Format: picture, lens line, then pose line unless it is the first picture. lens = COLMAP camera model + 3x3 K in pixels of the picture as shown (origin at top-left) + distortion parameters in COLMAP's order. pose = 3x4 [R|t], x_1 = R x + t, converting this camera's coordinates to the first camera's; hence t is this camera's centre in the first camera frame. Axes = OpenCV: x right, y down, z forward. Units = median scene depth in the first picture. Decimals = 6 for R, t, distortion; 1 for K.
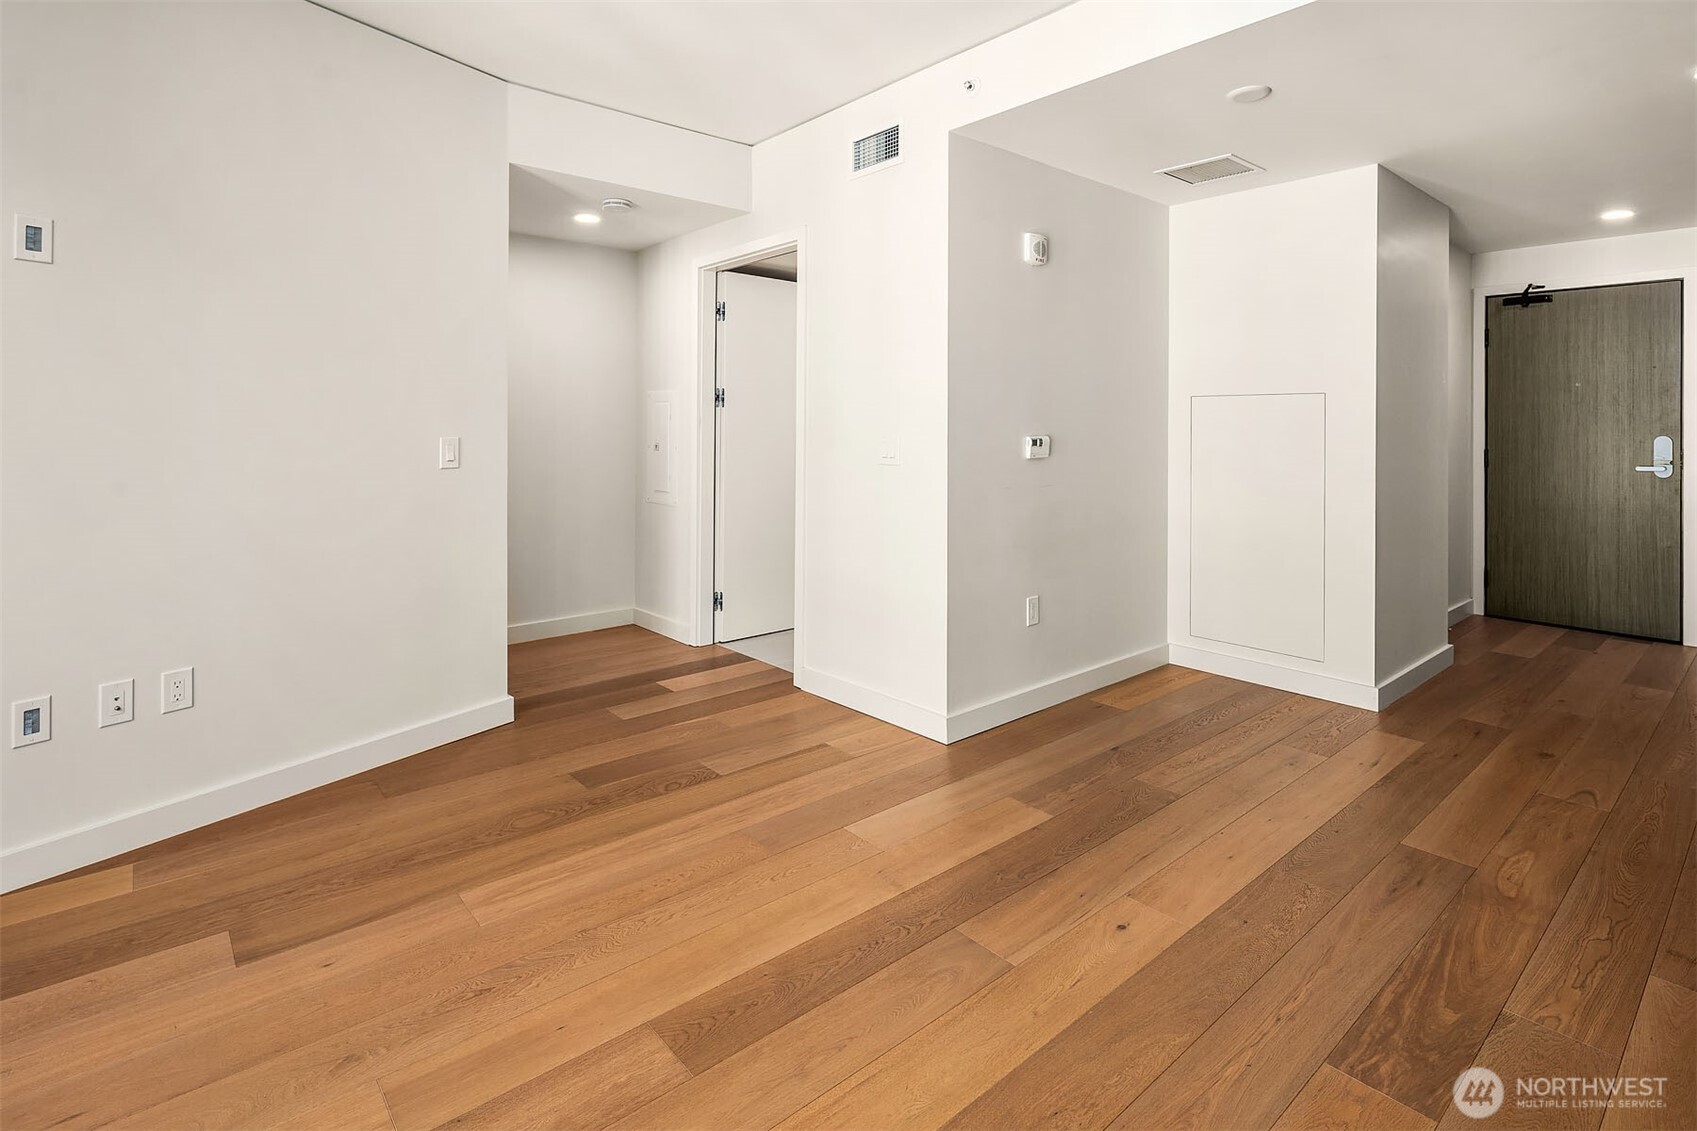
lens RADIAL K [[844.3, 0, 814.0], [0, 844.3, 440.2], [0, 0, 1]] dist [0.000821, -0.000932]
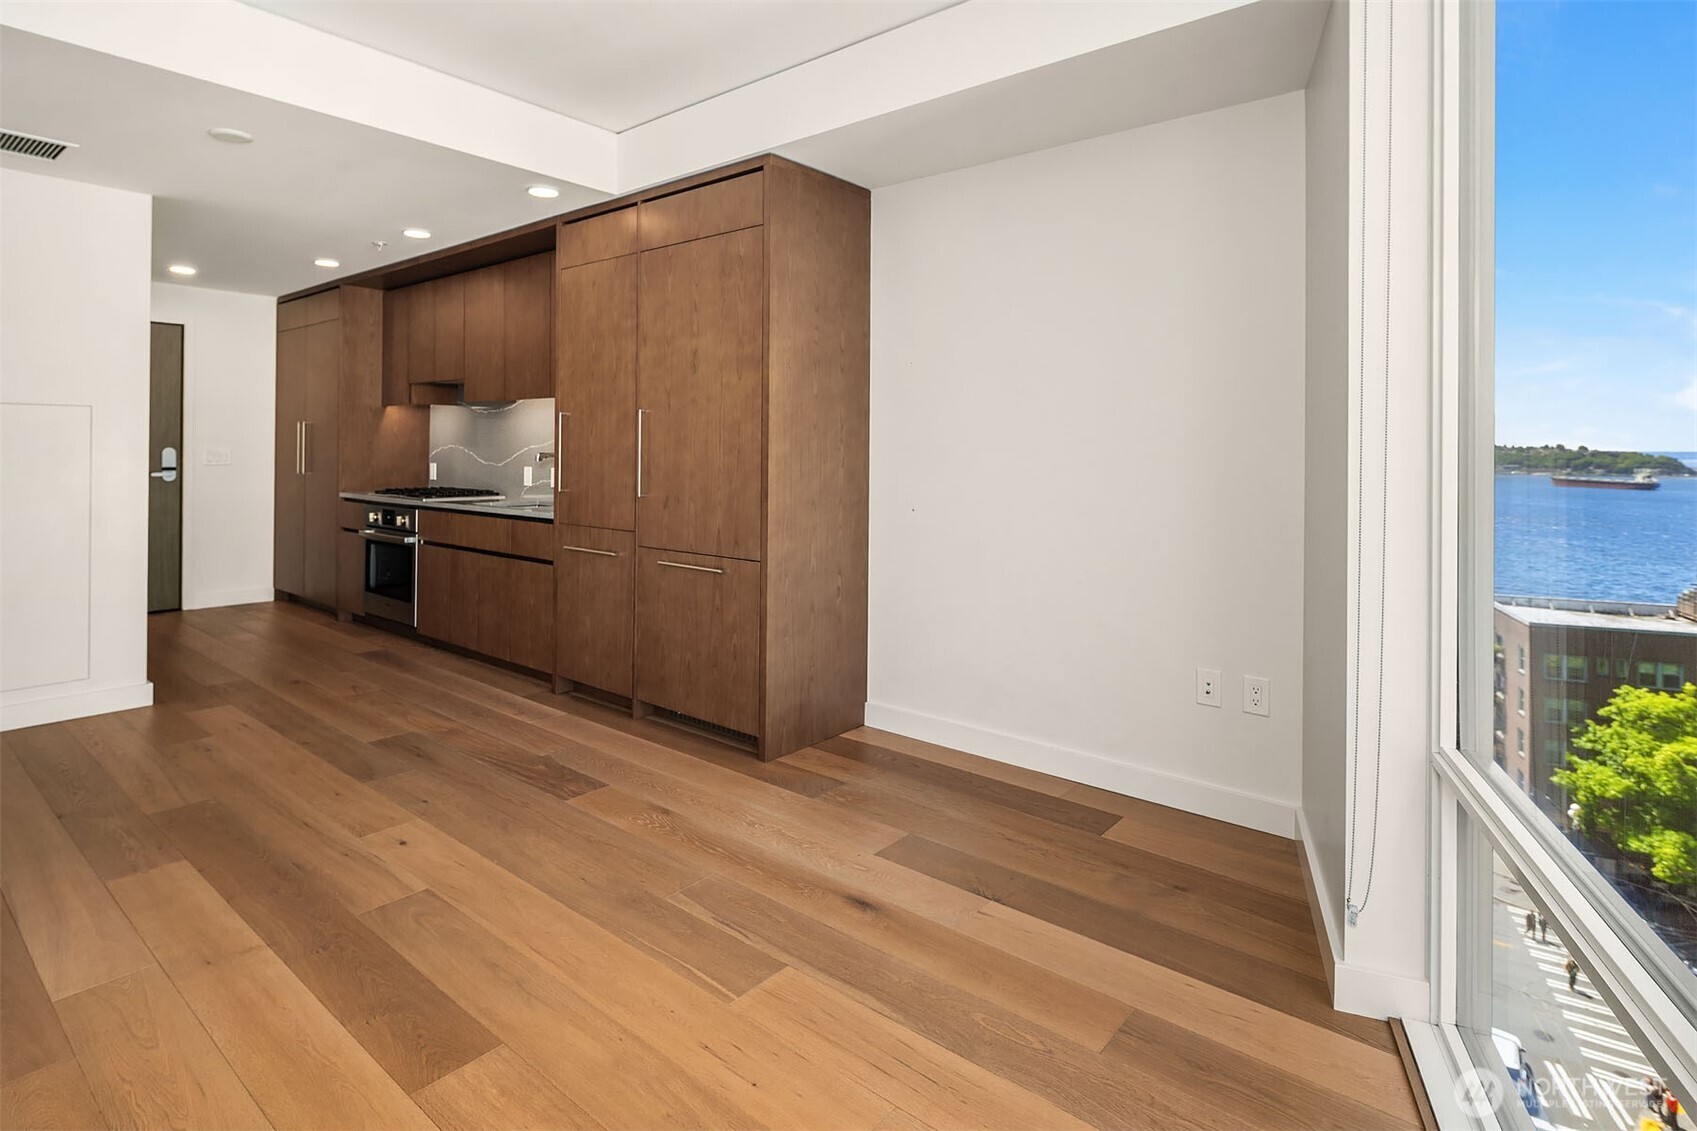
lens RADIAL K [[844.3, 0, 855.7], [0, 844.3, 448.2], [0, 0, 1]] dist [0.000821, -0.000932]
pose [[-0.205255, -0.005229, 0.978694, -0.925945], [0.009971, 0.999923, 0.007434, -0.005516], [-0.978658, 0.011284, -0.205187, 0.560820]]
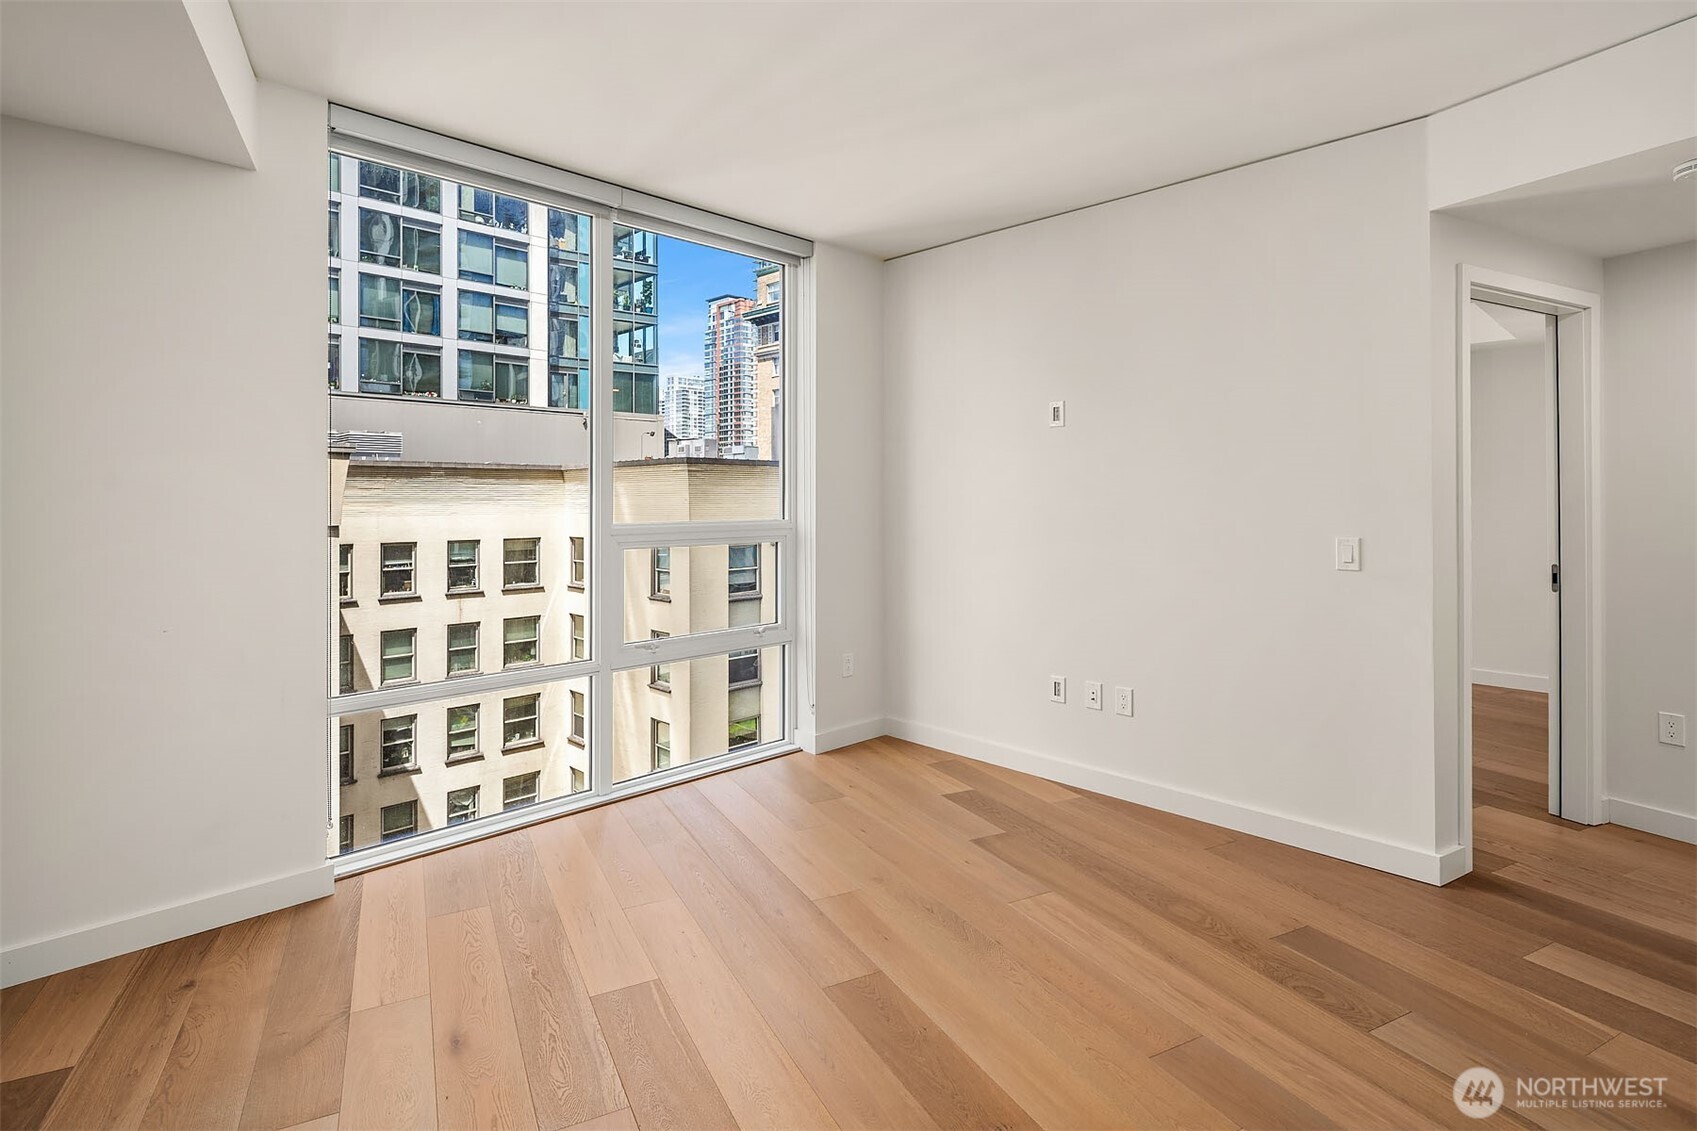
lens RADIAL K [[844.3, 0, 841.5], [0, 844.3, 488.2], [0, 0, 1]] dist [0.000821, -0.000932]
pose [[-0.214200, -0.016639, -0.976648, 0.911310], [-0.016708, 0.999771, -0.013369, -0.052565], [0.976647, 0.013454, -0.214429, 0.960138]]
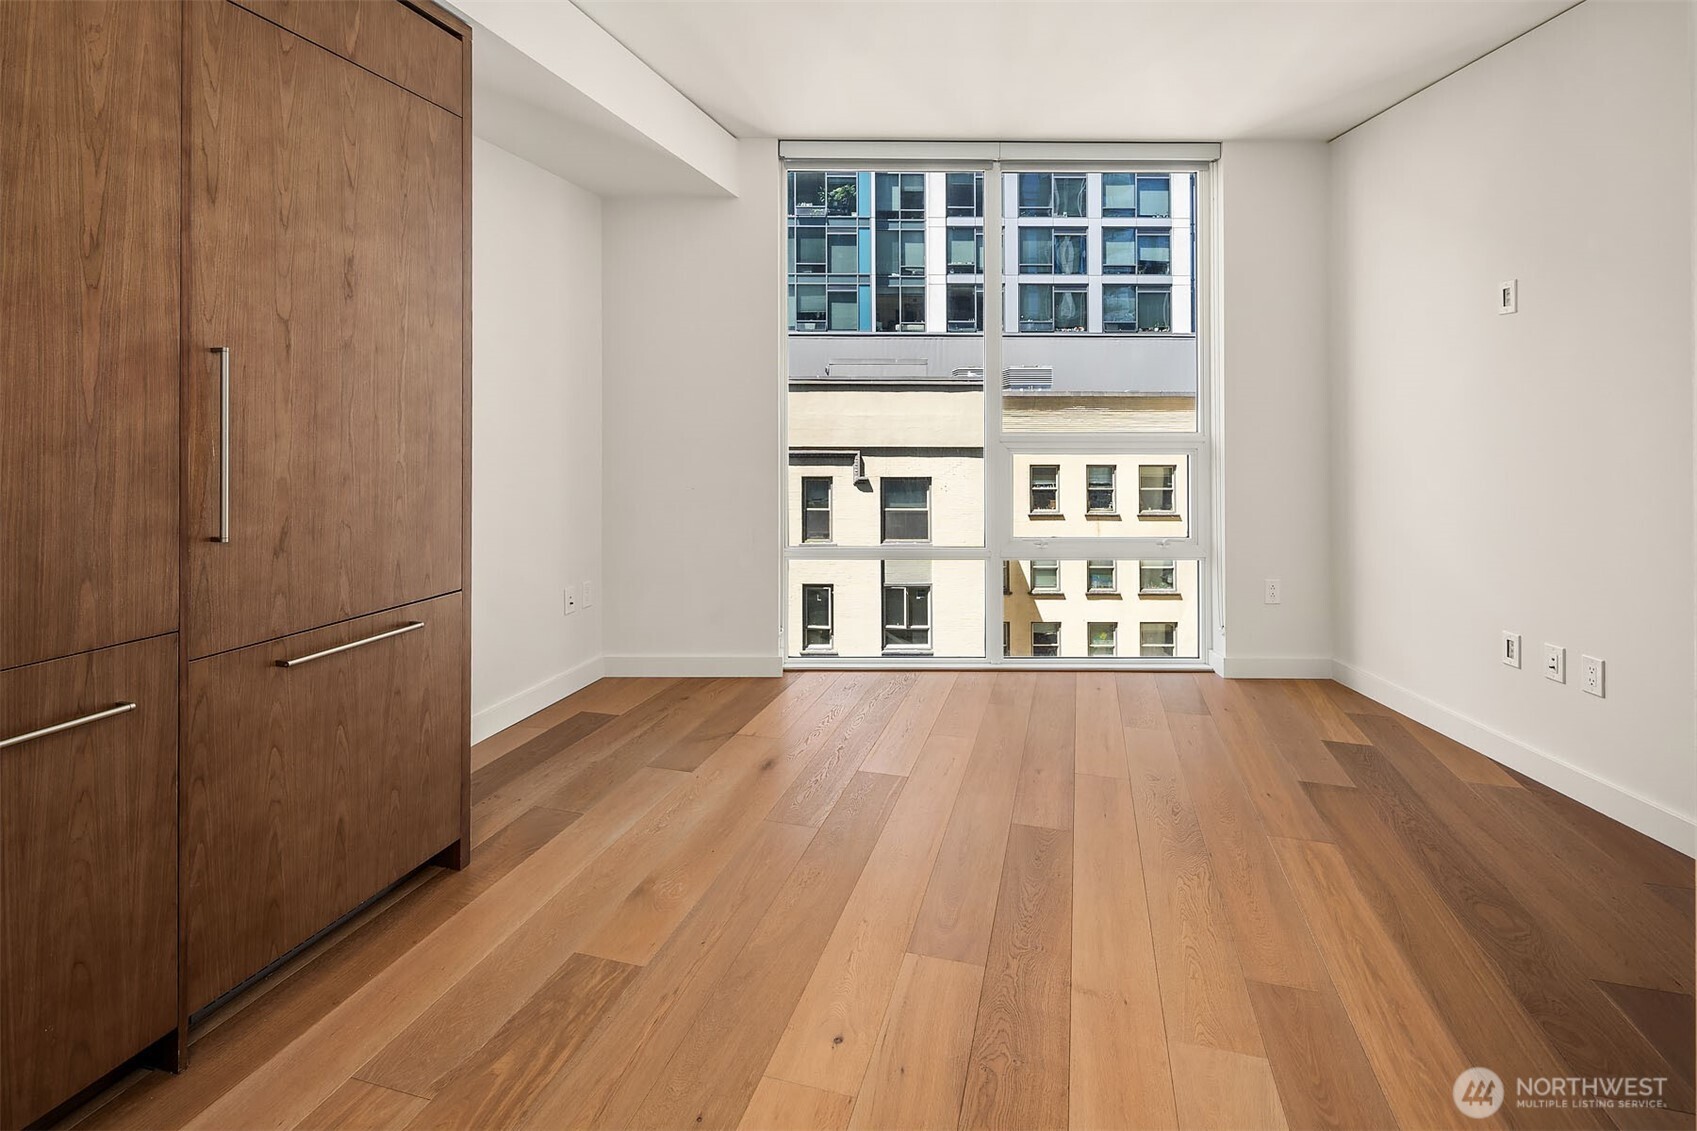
lens RADIAL K [[844.3, 0, 826.4], [0, 844.3, 417.3], [0, 0, 1]] dist [0.000821, -0.000932]
pose [[-0.830964, -0.014879, -0.556127, 0.785356], [-0.018265, 0.999833, 0.000540, -0.022489], [0.556026, 0.010607, -0.831097, 1.563318]]
